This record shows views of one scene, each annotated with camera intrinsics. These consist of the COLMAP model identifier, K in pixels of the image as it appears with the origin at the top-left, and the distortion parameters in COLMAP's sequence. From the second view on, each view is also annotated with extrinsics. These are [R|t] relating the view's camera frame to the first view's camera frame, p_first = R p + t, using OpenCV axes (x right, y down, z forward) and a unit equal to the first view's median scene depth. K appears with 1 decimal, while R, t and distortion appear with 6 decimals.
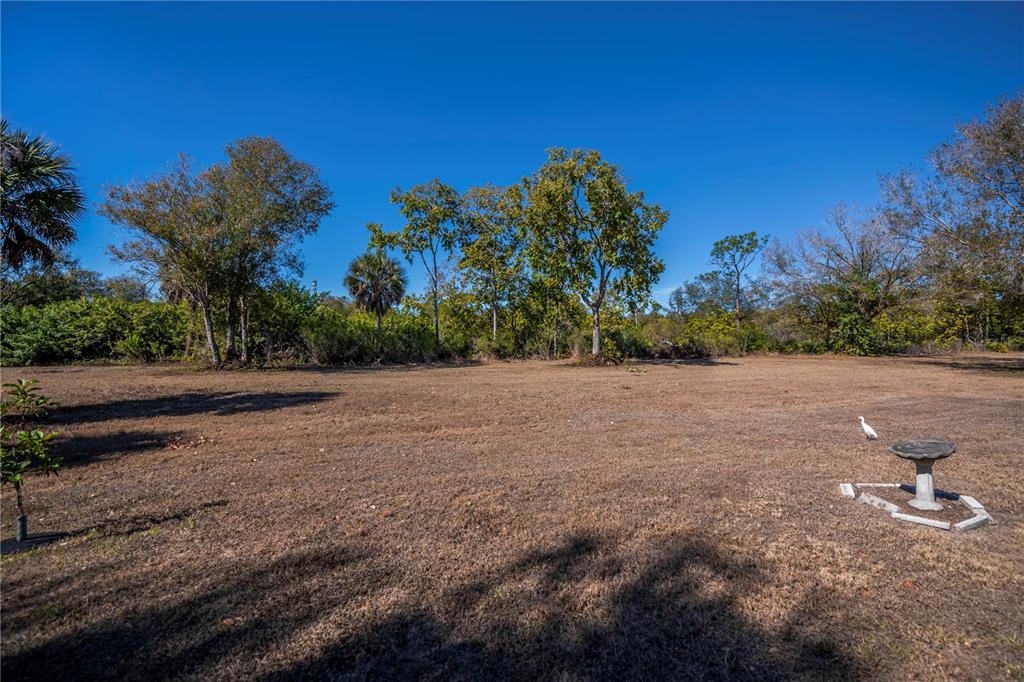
lens RADIAL K [[414.3, 0, 512.0], [0, 414.3, 341.0], [0, 0, 1]] dist [-0.013501, -0.000099]
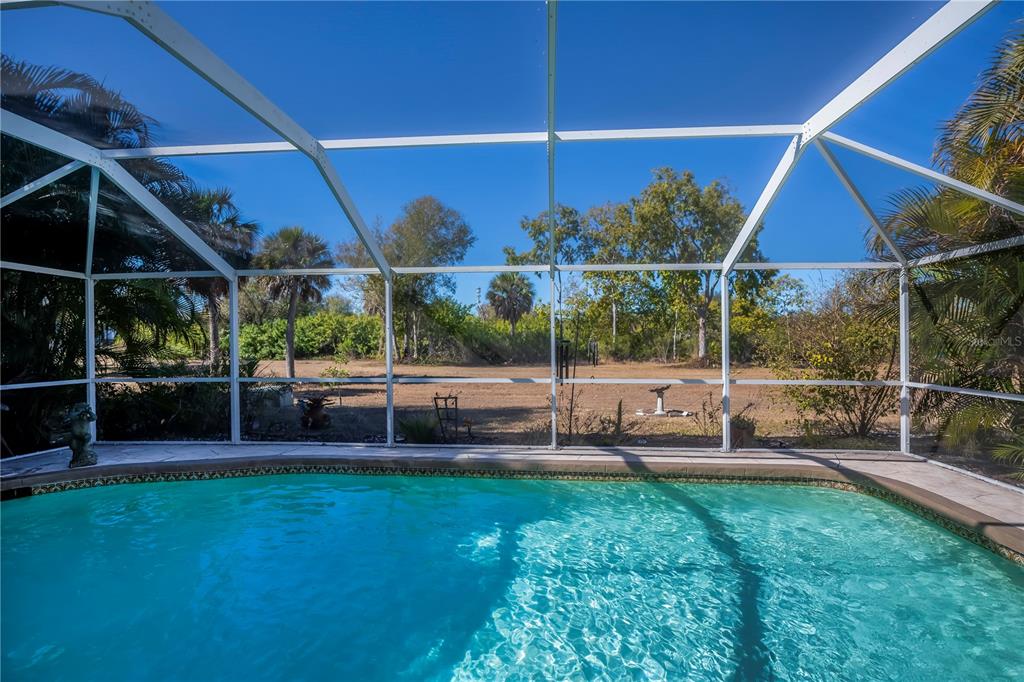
lens RADIAL K [[419.1, 0, 512.0], [0, 419.1, 341.0], [0, 0, 1]] dist [-0.001277, -0.000196]
pose [[0.936736, -0.000701, -0.350036, 0.111225], [-0.002511, 0.999959, -0.008723, 0.002376], [0.350028, 0.009050, 0.936696, -0.153382]]
